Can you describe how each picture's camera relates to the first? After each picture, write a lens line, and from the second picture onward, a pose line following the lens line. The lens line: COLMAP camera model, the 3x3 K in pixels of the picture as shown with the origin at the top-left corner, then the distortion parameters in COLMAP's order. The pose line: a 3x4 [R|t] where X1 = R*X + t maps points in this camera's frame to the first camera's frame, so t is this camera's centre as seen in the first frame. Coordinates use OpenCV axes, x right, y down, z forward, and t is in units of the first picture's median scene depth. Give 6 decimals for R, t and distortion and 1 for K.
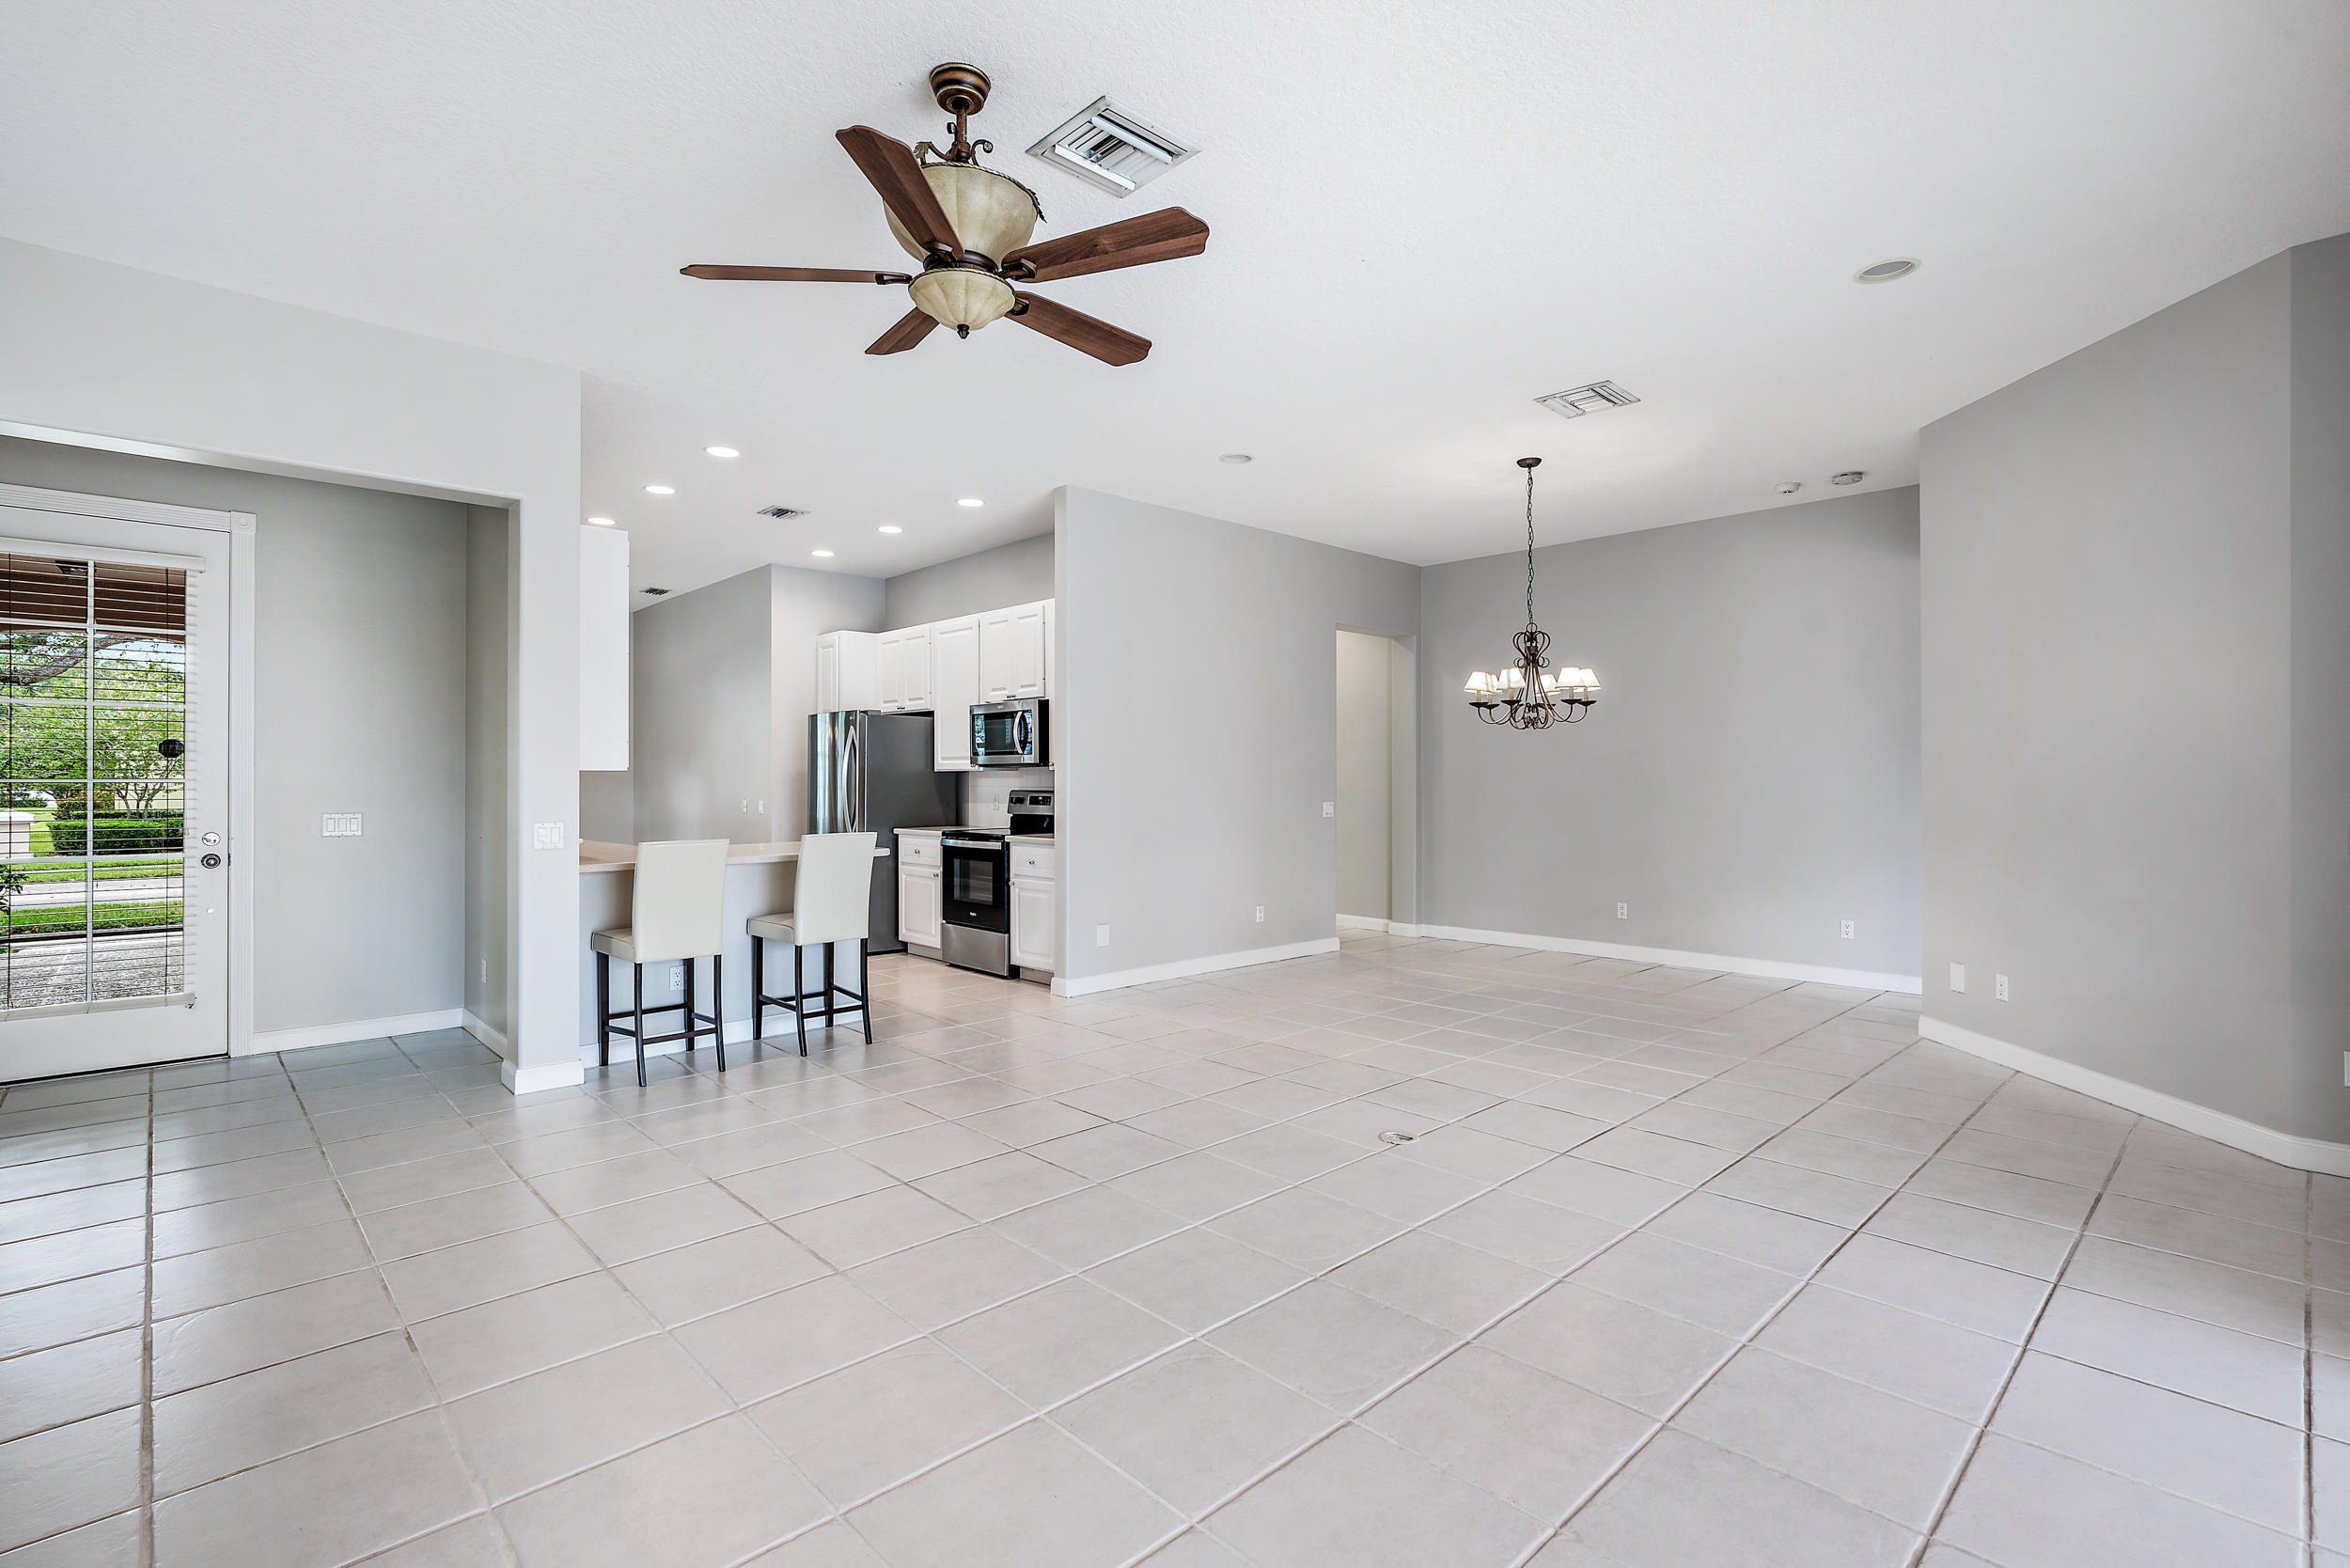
lens RADIAL K [[1078.5, 0, 1164.9], [0, 1078.5, 765.0], [0, 0, 1]] dist [-0.009516, 0.002346]
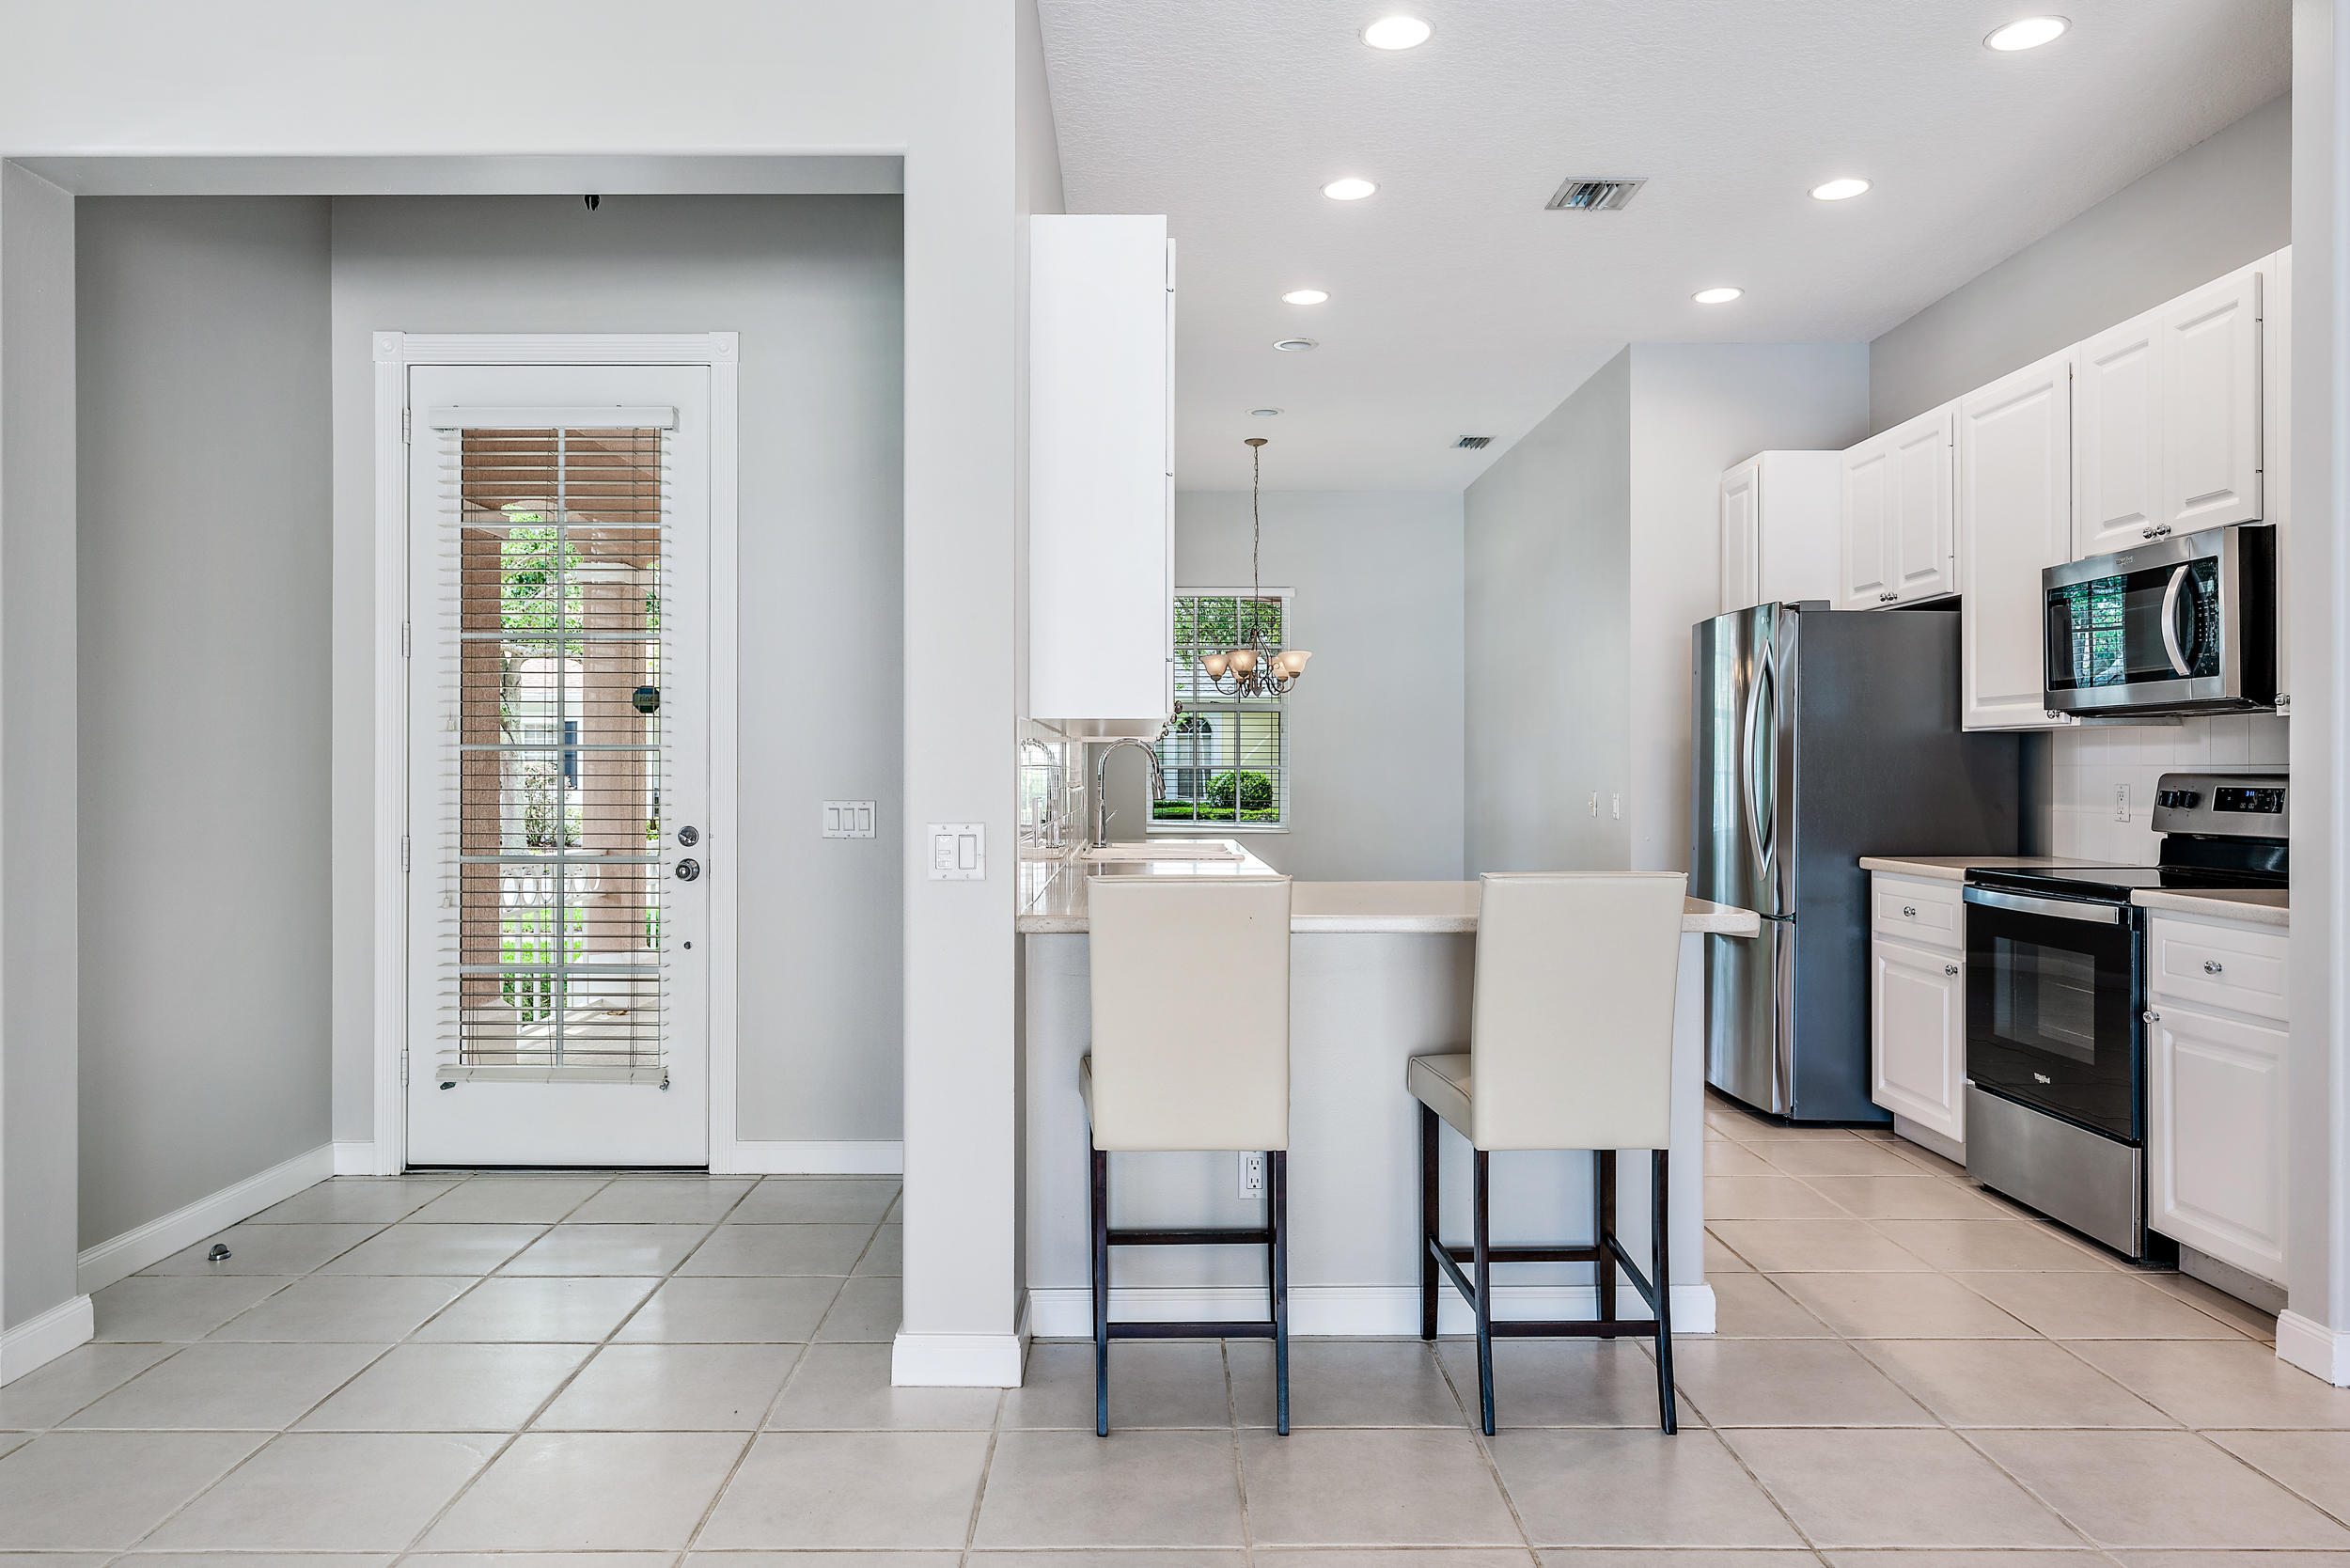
lens RADIAL K [[1504.0, 0, 1175.9], [0, 1504.0, 769.4], [0, 0, 1]] dist [-0.002578, 0.001358]
pose [[0.730916, 0.000917, -0.682467, -0.030663], [0.006543, 0.999944, 0.008351, 0.015345], [0.682436, -0.010569, 0.730869, 0.356713]]
